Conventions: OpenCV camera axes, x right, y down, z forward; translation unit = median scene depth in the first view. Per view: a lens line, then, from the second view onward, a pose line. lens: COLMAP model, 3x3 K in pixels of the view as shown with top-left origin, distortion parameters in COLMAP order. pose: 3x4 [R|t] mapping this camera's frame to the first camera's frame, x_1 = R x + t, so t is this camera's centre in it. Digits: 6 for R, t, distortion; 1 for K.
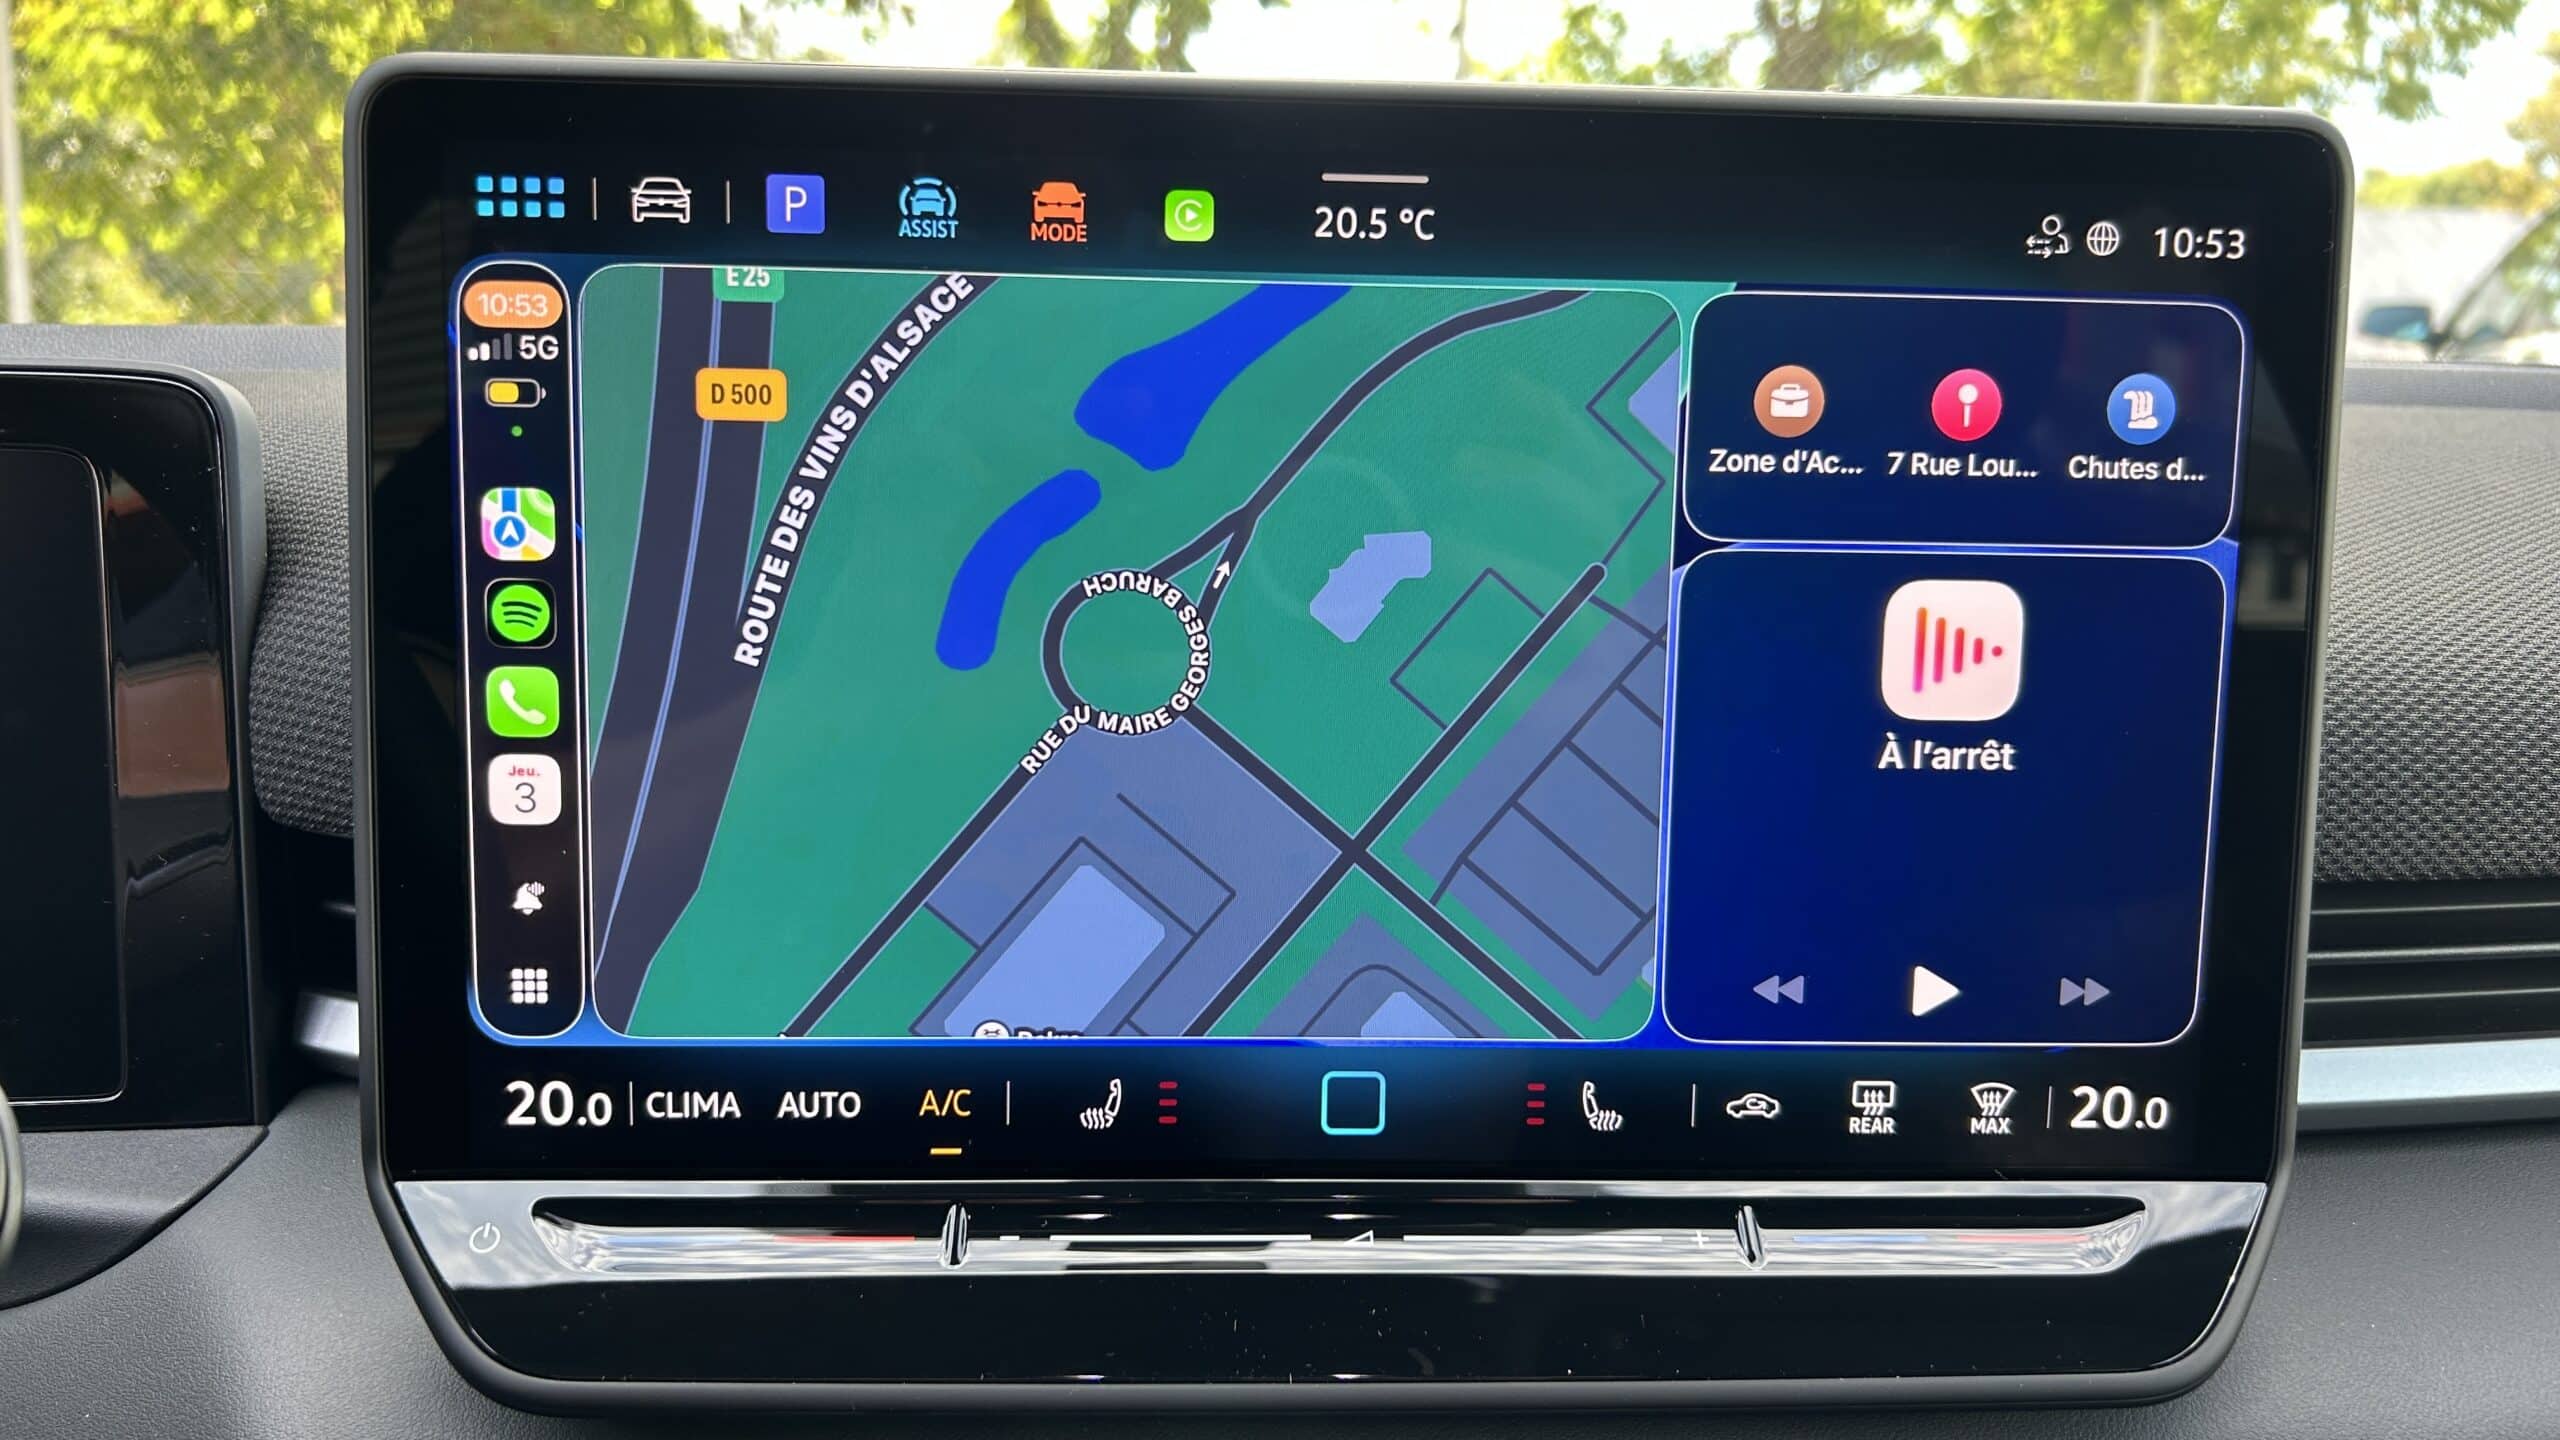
lens RADIAL K [[1990.4, 0, 1285.1], [0, 1990.4, 727.7], [0, 0, 1]] dist [-0.009123, -0.004127]
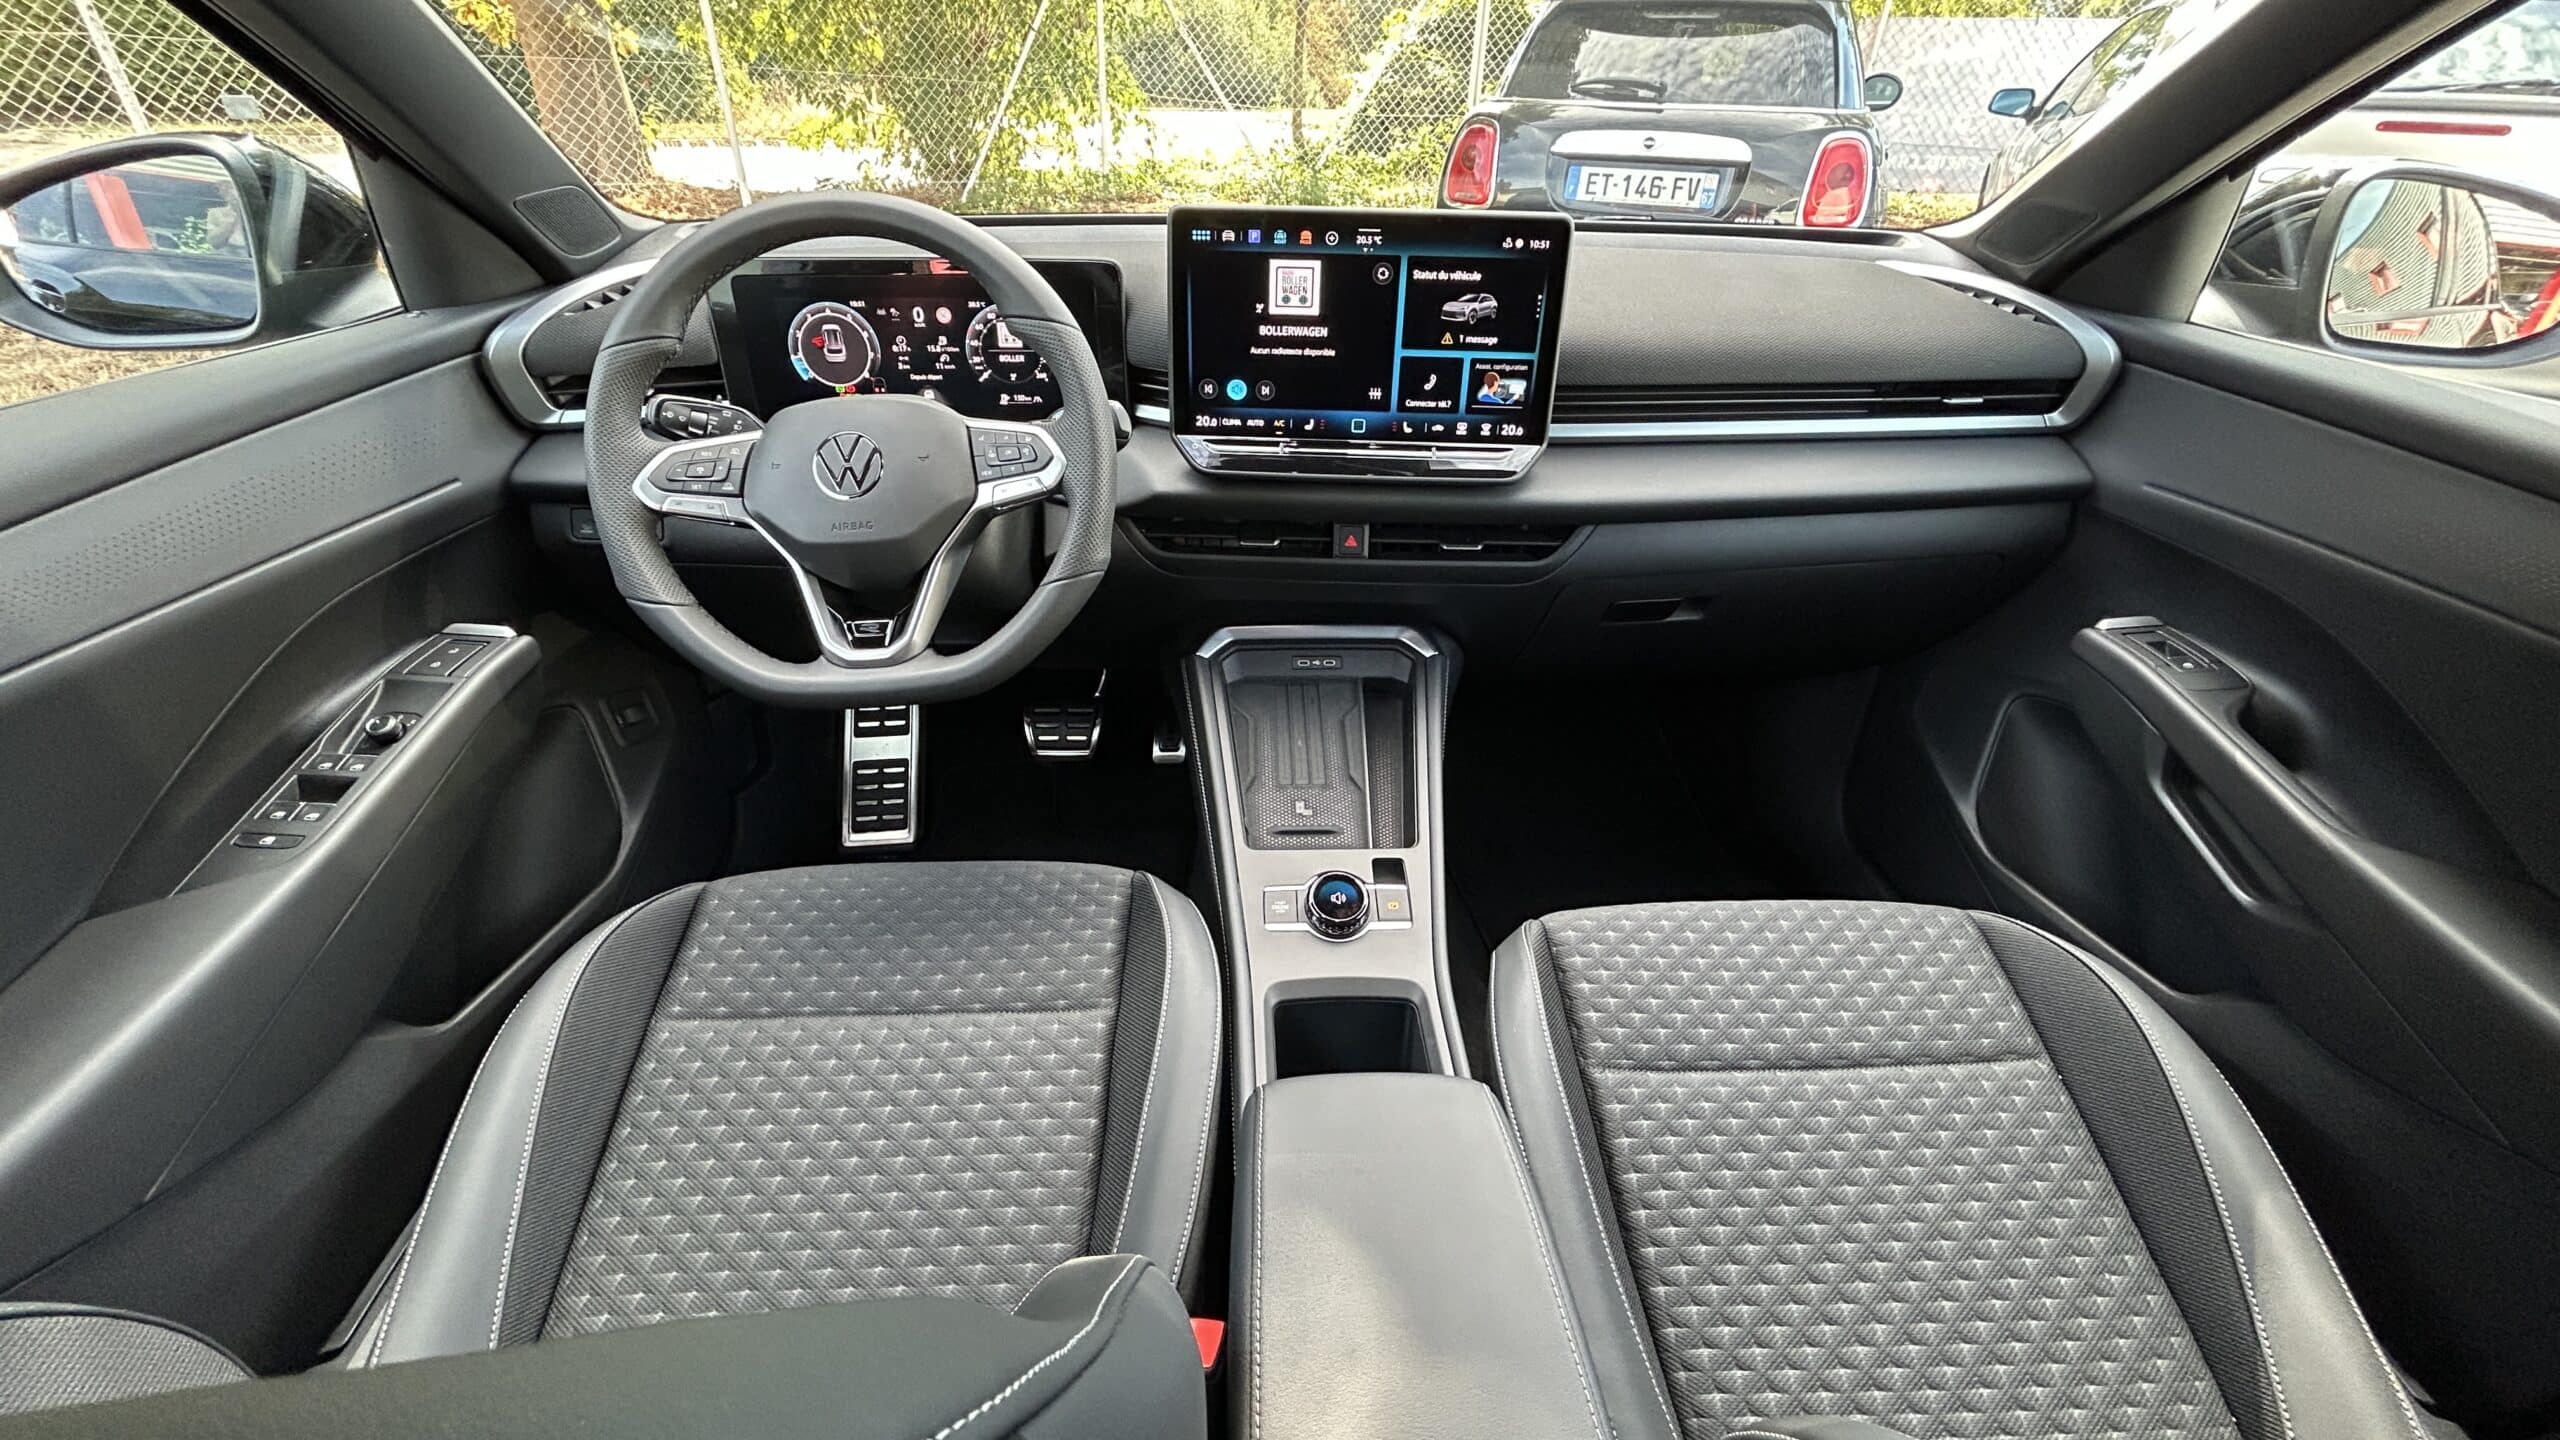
lens RADIAL K [[1021.2, 0, 1272.8], [0, 1021.2, 713.8], [0, 0, 1]] dist [-0.001208, 0.000431]
pose [[0.995671, 0.043490, -0.082140, 0.064364], [-0.012208, 0.937306, 0.348293, -0.028095], [0.092138, -0.345782, 0.933780, -1.760831]]
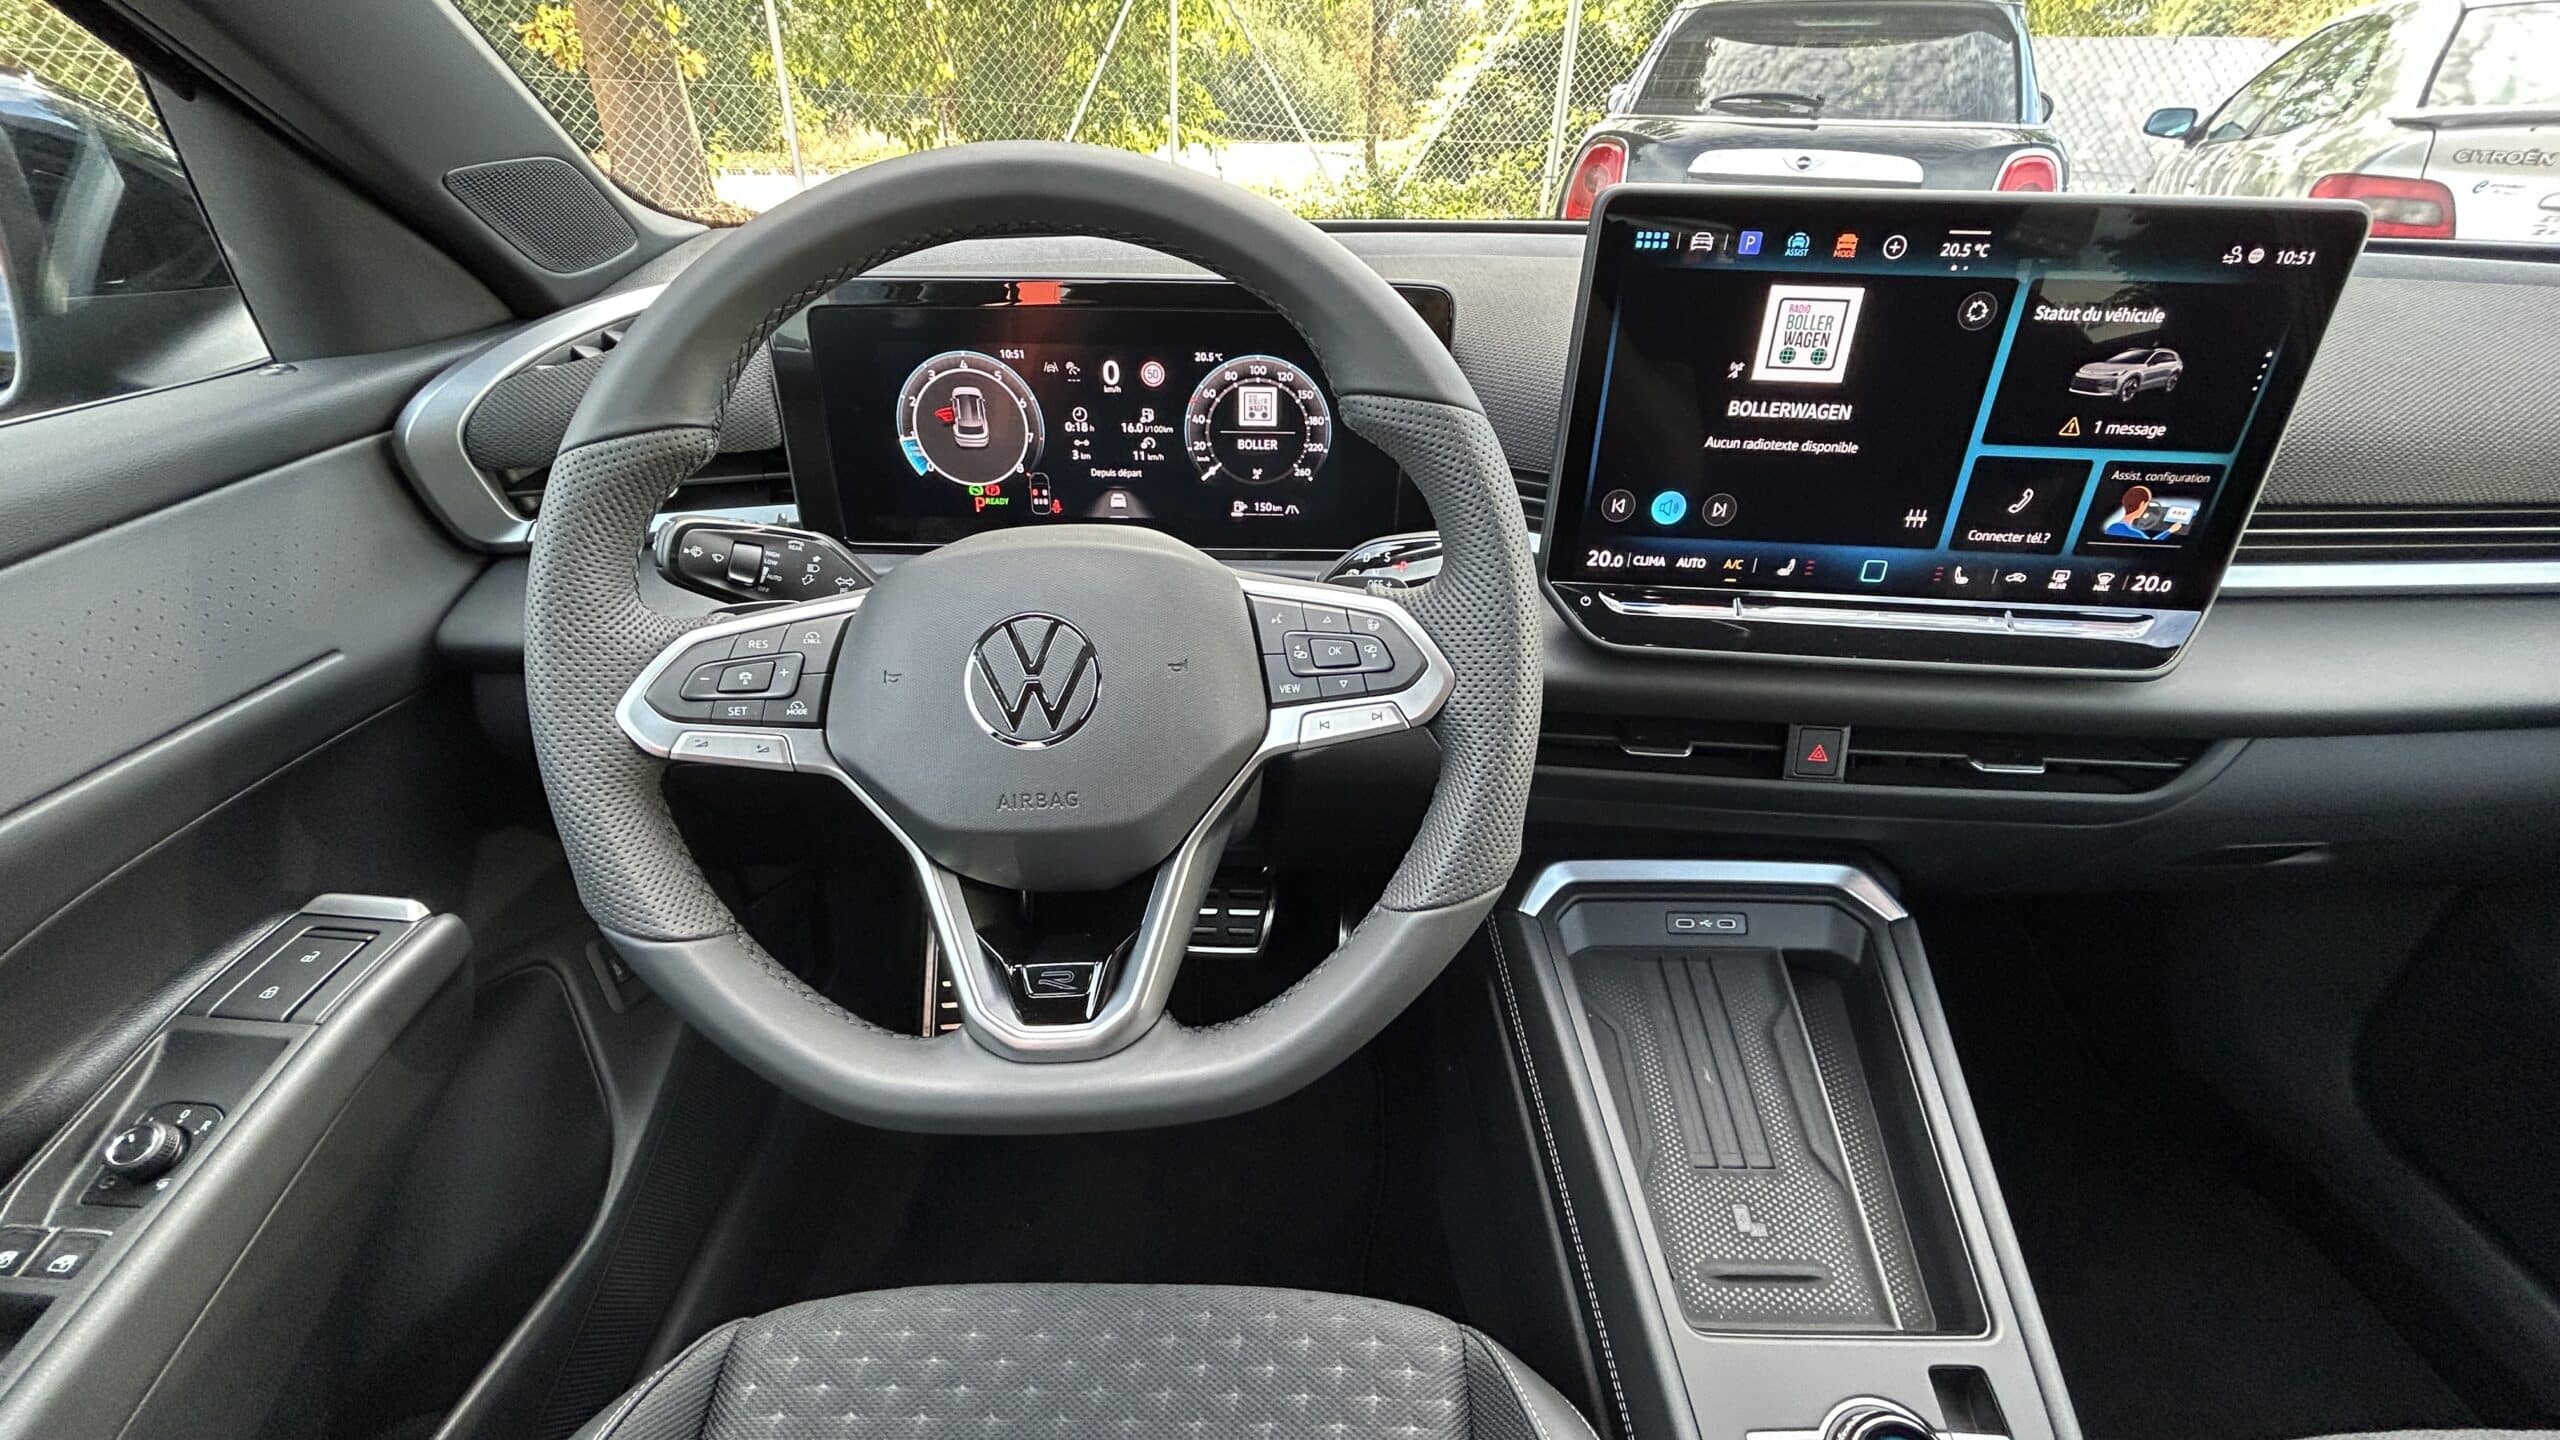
lens RADIAL K [[1021.2, 0, 1277.4], [0, 1021.2, 716.4], [0, 0, 1]] dist [-0.001208, 0.000431]
pose [[0.991543, 0.060075, -0.115041, -0.664982], [-0.019219, 0.944610, 0.327630, -0.087130], [0.128351, -0.322649, 0.937776, -0.613244]]
